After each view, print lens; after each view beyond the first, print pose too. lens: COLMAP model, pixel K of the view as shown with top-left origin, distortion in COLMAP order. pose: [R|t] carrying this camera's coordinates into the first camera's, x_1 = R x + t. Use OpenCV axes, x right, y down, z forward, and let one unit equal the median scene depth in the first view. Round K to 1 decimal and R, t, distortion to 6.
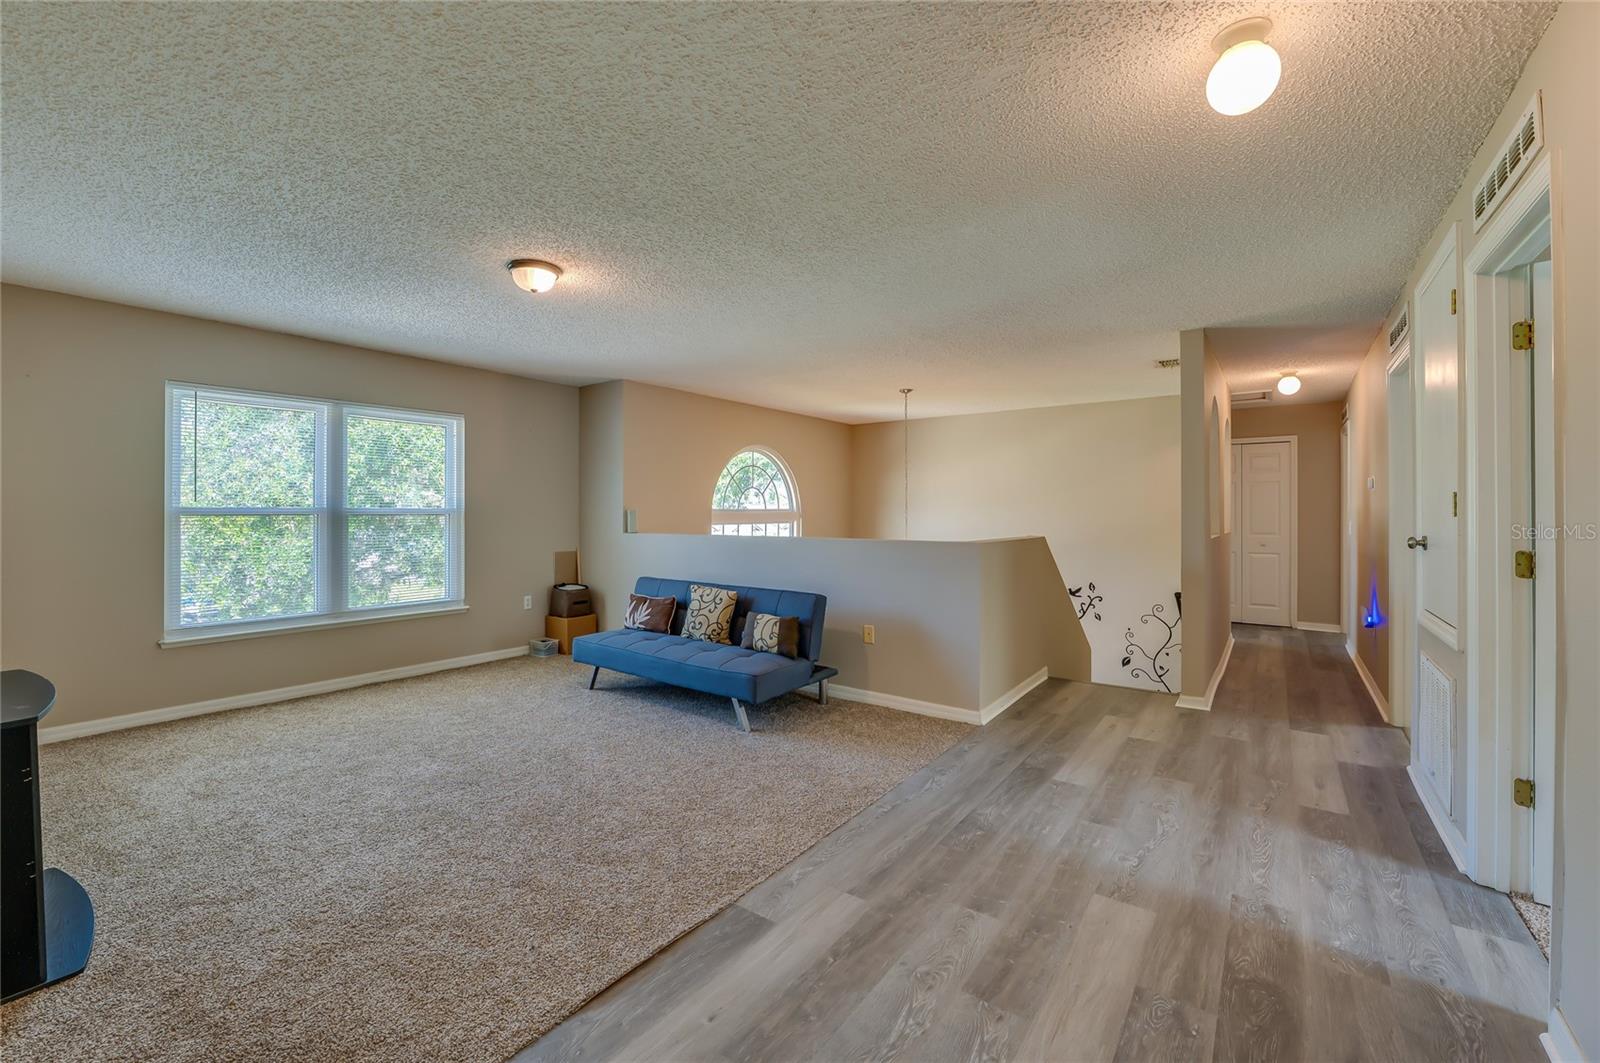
lens RADIAL K [[651.9, 0, 781.3], [0, 651.9, 512.5], [0, 0, 1]] dist [0.000013, 0.000004]
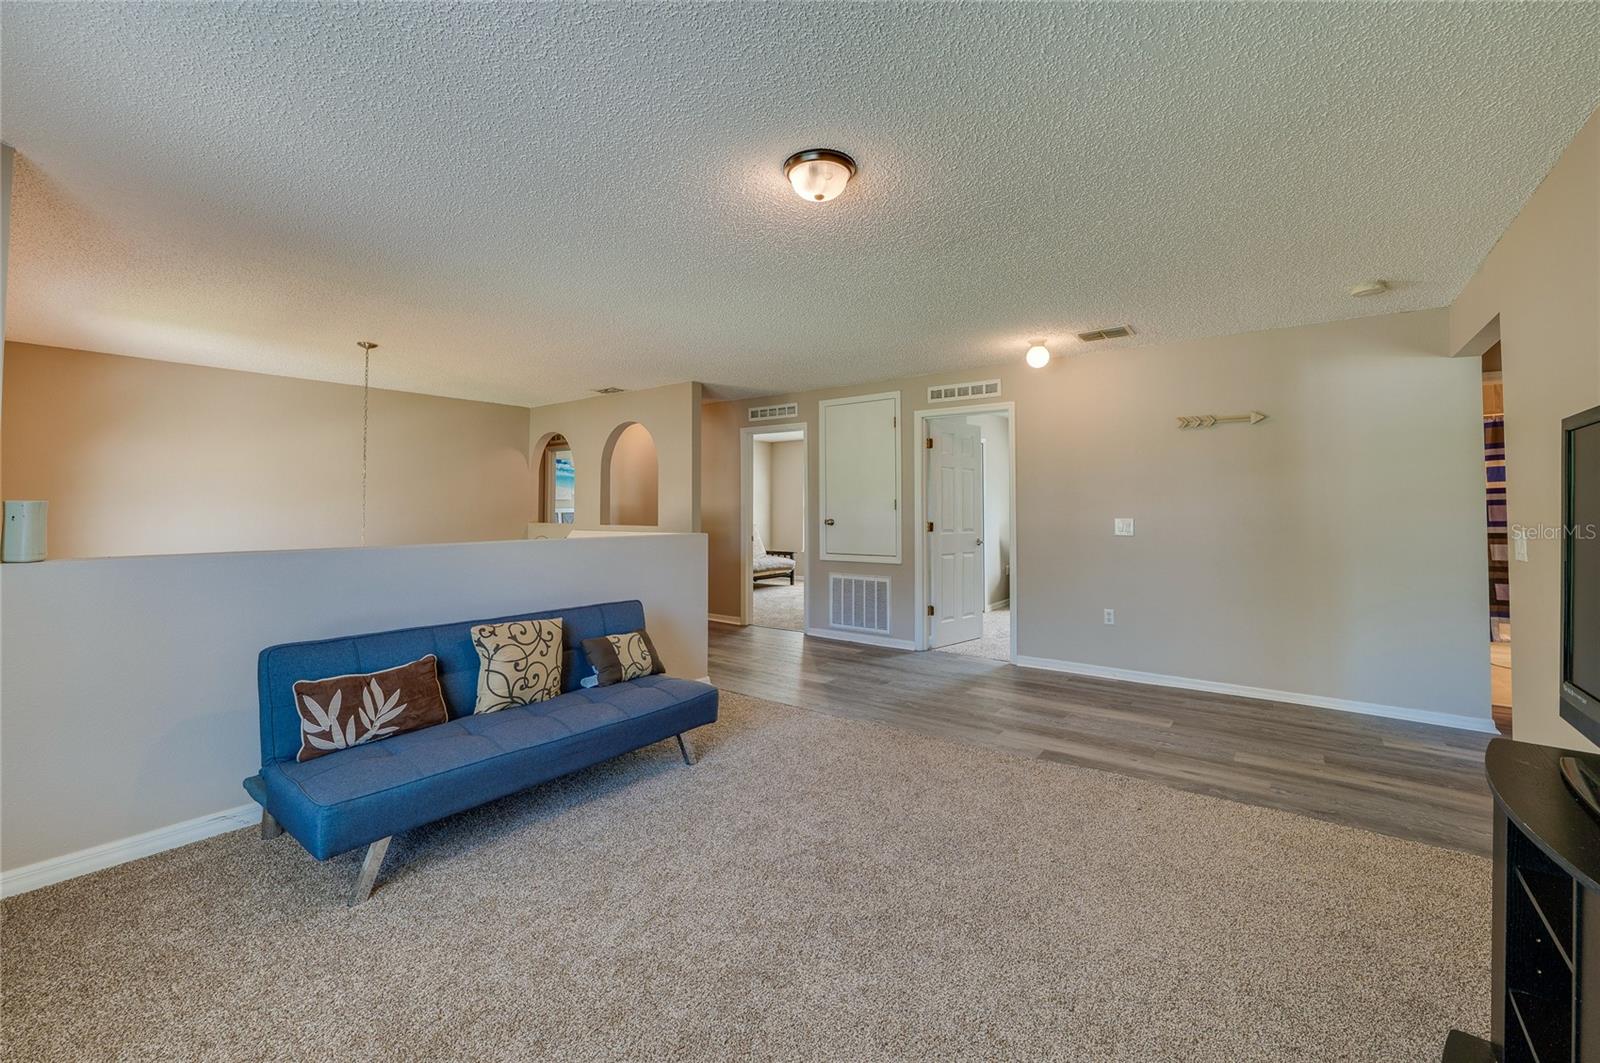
lens RADIAL K [[651.9, 0, 781.3], [0, 651.9, 512.5], [0, 0, 1]] dist [0.000013, 0.000004]
pose [[0.033989, -0.004747, 0.999411, -1.297984], [-0.001262, 0.999988, 0.004792, 0.000821], [-0.999421, -0.001424, 0.033982, 1.219018]]
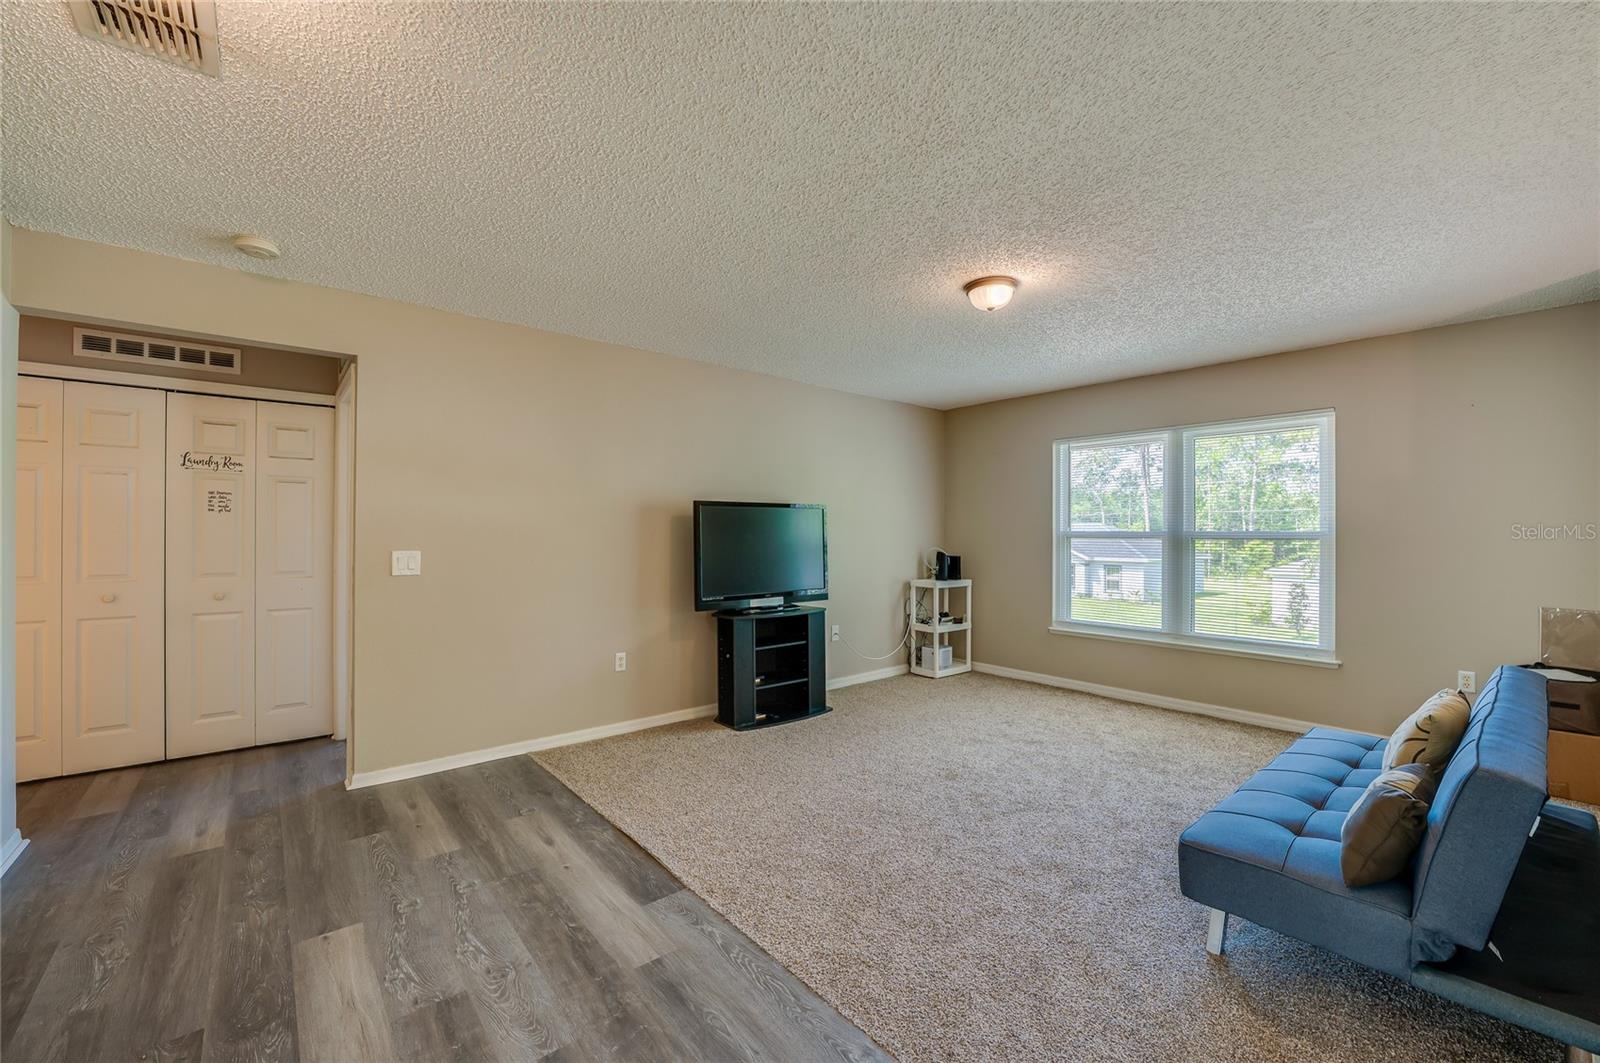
lens RADIAL K [[643.9, 0, 793.2], [0, 643.9, 533.4], [0, 0, 1]] dist [-0.001202, -0.000202]
pose [[-0.223786, -0.005169, -0.974625, 0.744971], [-0.000193, 0.999986, -0.005259, 0.004440], [0.974638, -0.000989, -0.223784, 1.113255]]
